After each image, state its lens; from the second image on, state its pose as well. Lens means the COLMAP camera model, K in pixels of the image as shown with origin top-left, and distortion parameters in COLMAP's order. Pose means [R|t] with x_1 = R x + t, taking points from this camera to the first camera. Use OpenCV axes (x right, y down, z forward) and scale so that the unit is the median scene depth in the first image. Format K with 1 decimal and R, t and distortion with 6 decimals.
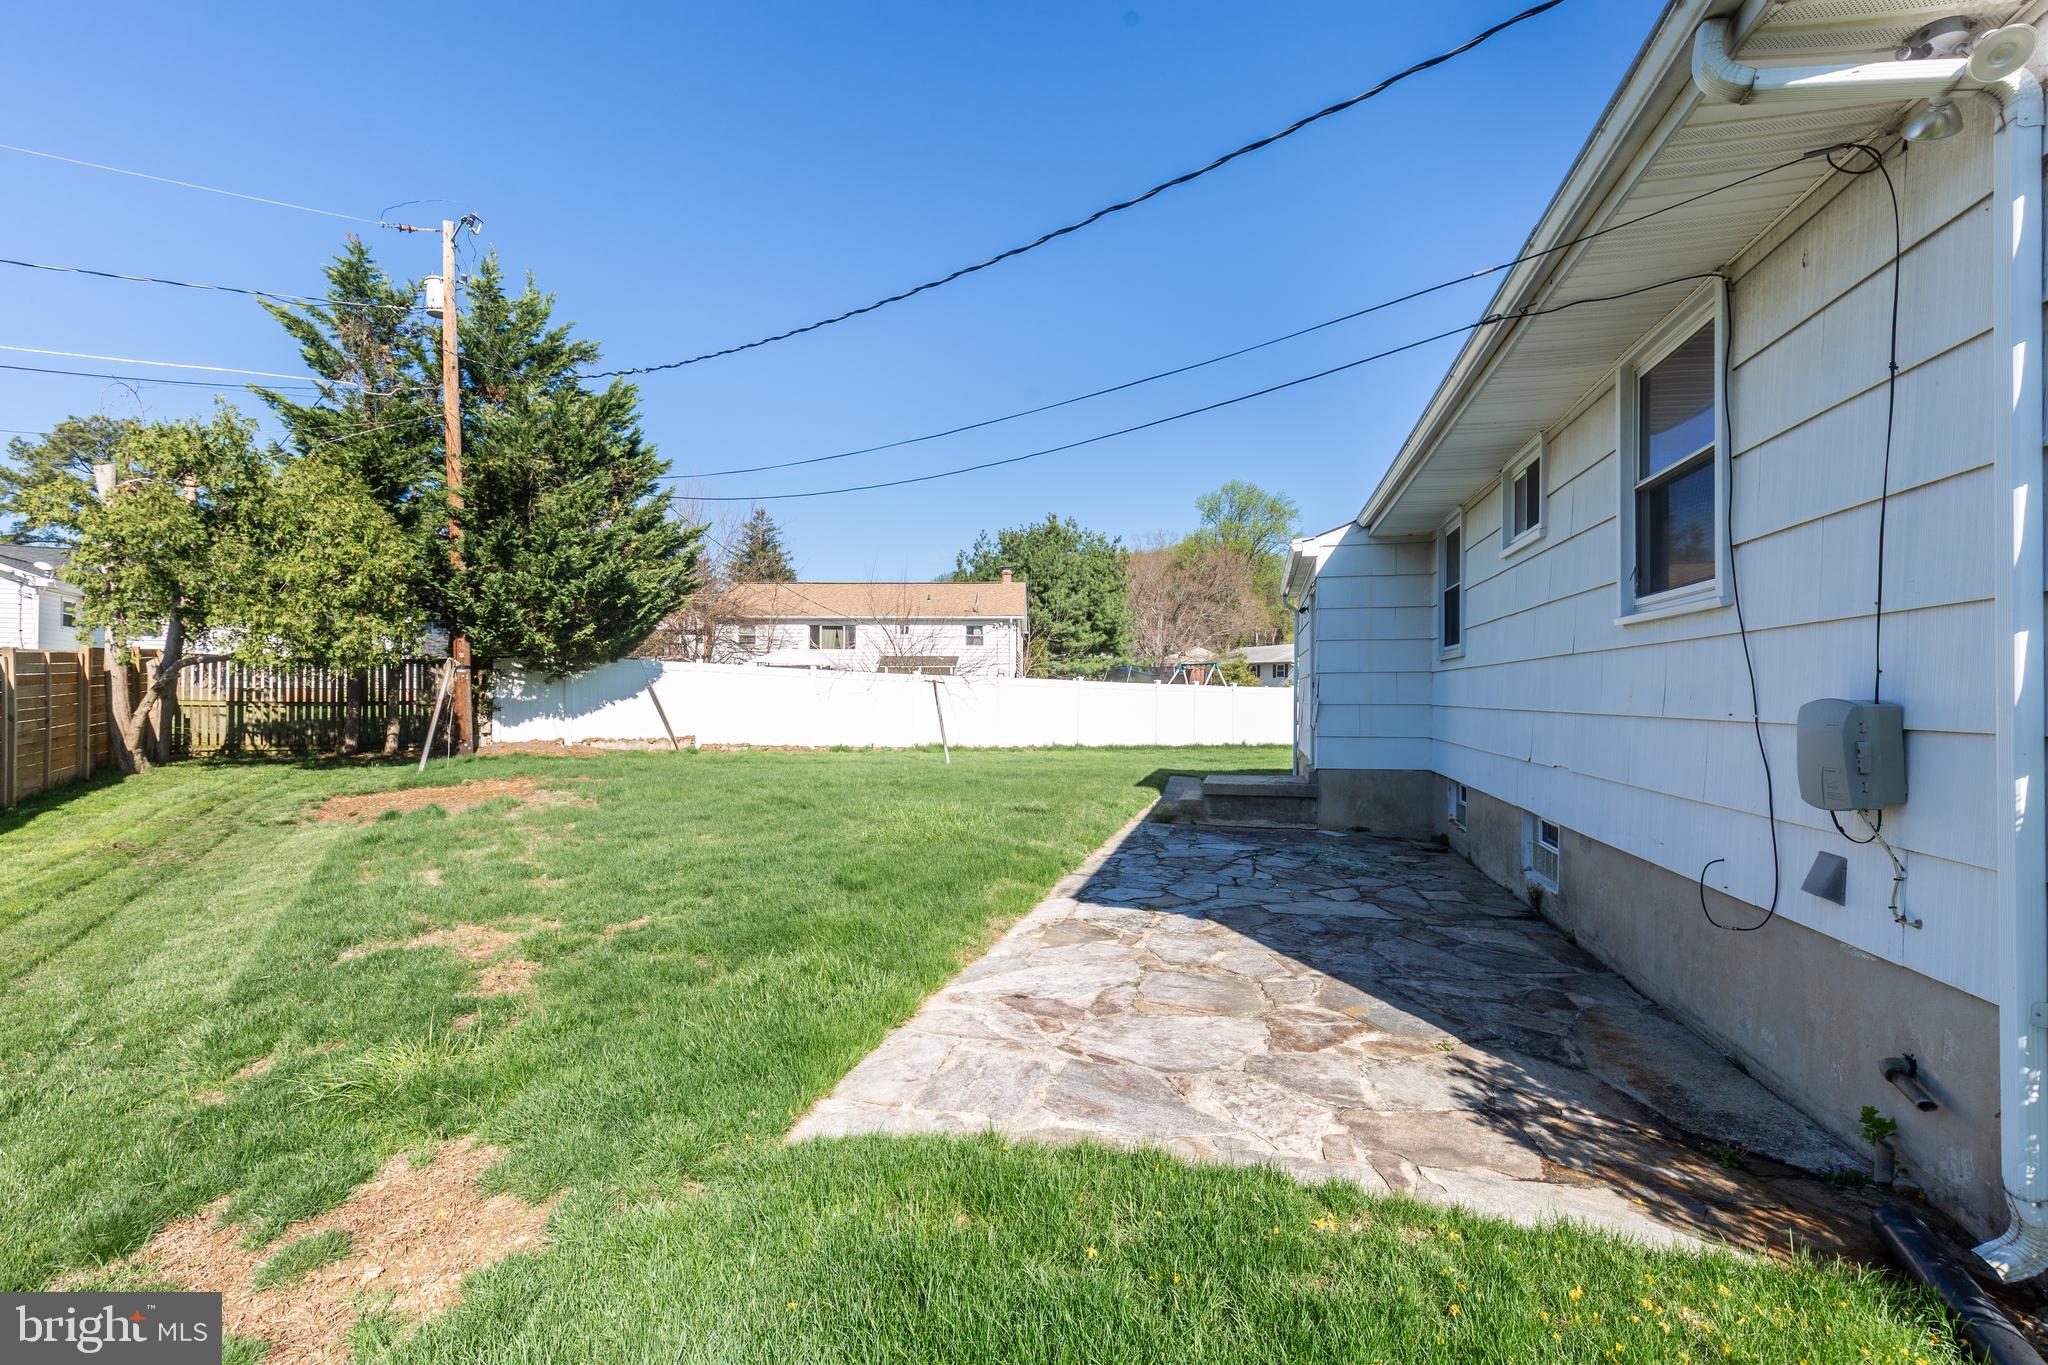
lens RADIAL K [[956.0, 0, 1019.0], [0, 956.0, 703.1], [0, 0, 1]] dist [0.001565, 0.000208]
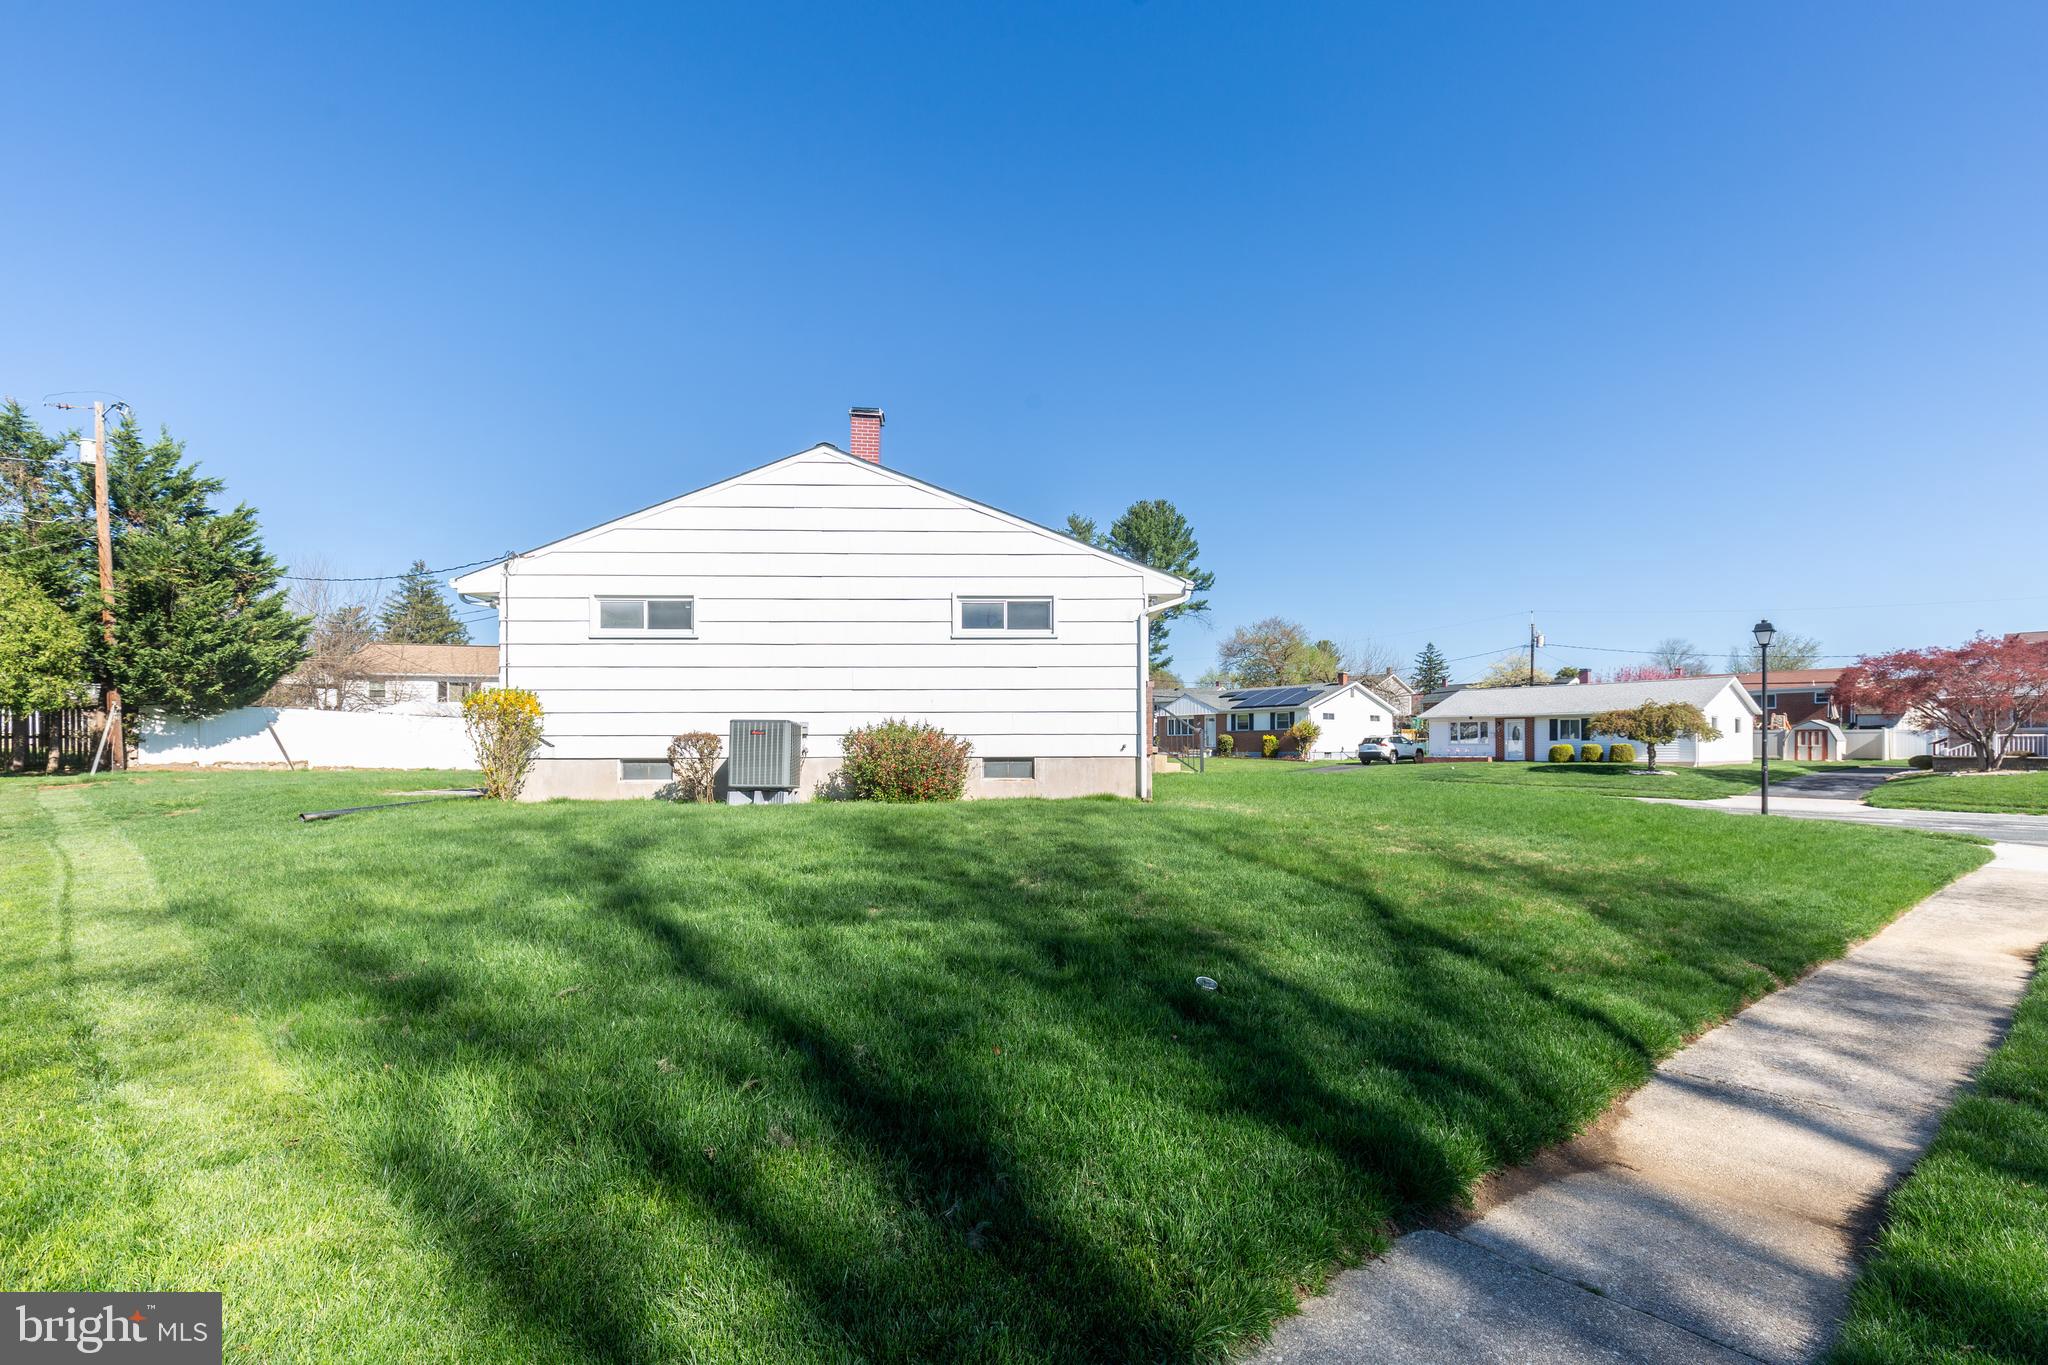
lens RADIAL K [[937.8, 0, 1023.8], [0, 937.8, 768.9], [0, 0, 1]] dist [0.000910, -0.000521]
pose [[0.957988, -0.007288, 0.286715, 0.317639], [0.004653, 0.999940, 0.009871, 0.040836], [-0.286770, -0.008122, 0.957965, -0.729329]]
